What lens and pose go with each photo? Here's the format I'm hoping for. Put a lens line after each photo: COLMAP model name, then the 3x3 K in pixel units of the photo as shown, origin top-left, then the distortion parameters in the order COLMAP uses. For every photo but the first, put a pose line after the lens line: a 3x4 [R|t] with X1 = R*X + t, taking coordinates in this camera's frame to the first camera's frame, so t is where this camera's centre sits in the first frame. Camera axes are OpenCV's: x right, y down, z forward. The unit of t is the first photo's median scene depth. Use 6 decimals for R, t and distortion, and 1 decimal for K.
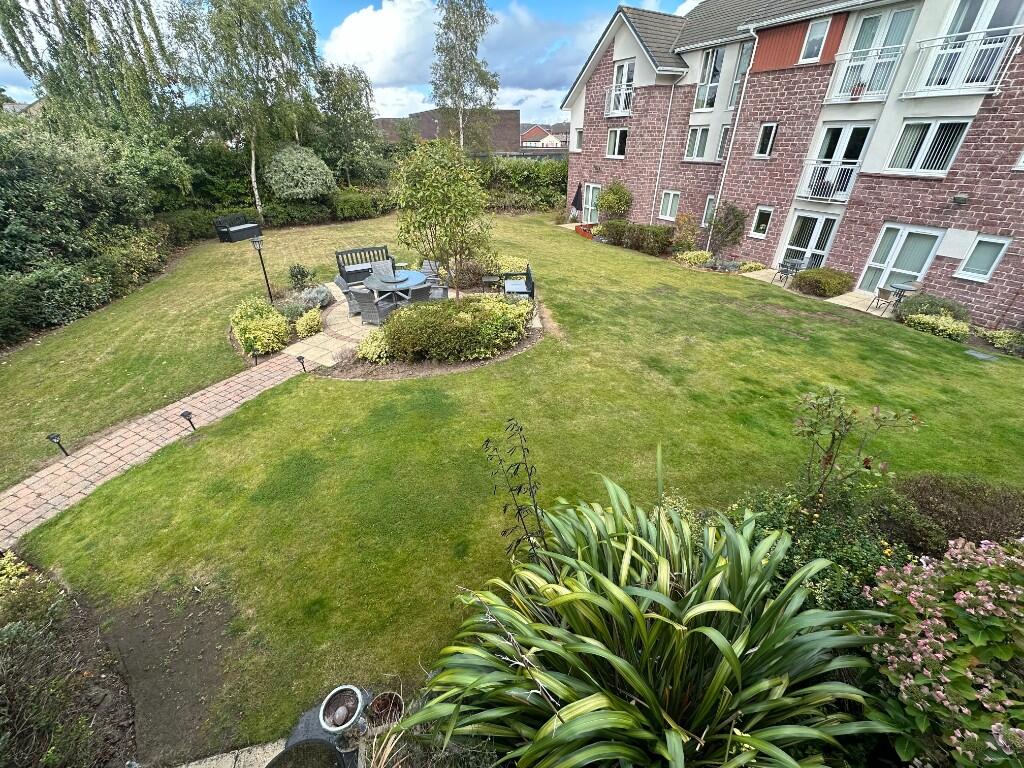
lens RADIAL K [[408.1, 0, 512.0], [0, 408.1, 384.0], [0, 0, 1]] dist [-0.001479, -0.000282]
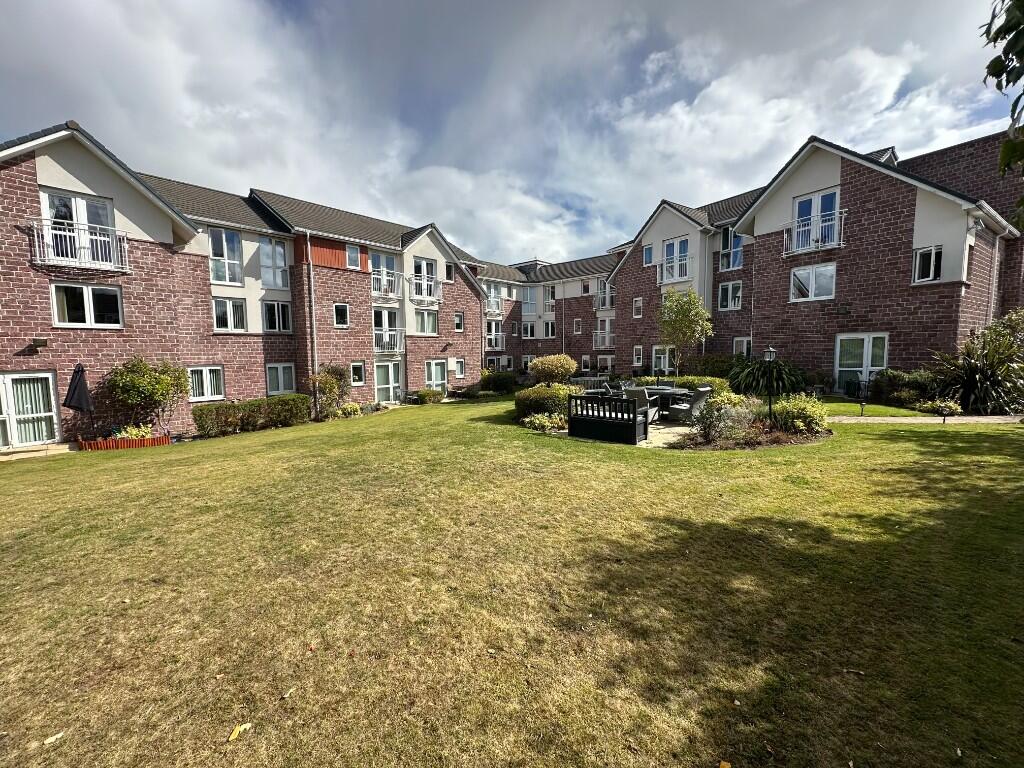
lens RADIAL K [[408.1, 0, 512.0], [0, 408.1, 384.0], [0, 0, 1]] dist [-0.001479, -0.000282]
pose [[-0.322317, -0.073222, 0.943796, -0.805091], [0.499540, 0.833728, 0.235282, -0.490517], [-0.804097, 0.547299, -0.232148, 1.063813]]
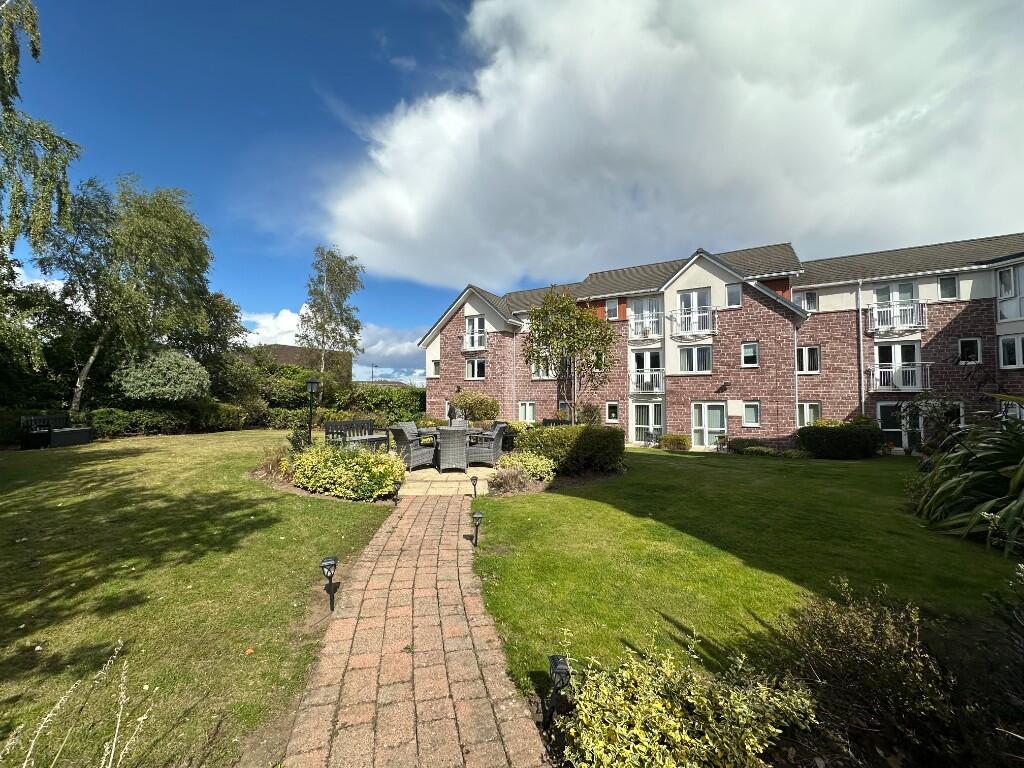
lens RADIAL K [[408.1, 0, 512.0], [0, 408.1, 384.0], [0, 0, 1]] dist [-0.001479, -0.000282]
pose [[0.852768, 0.022156, 0.521820, -0.446600], [0.266681, 0.840574, -0.471505, 0.090956], [-0.449075, 0.541244, 0.710906, 0.148512]]
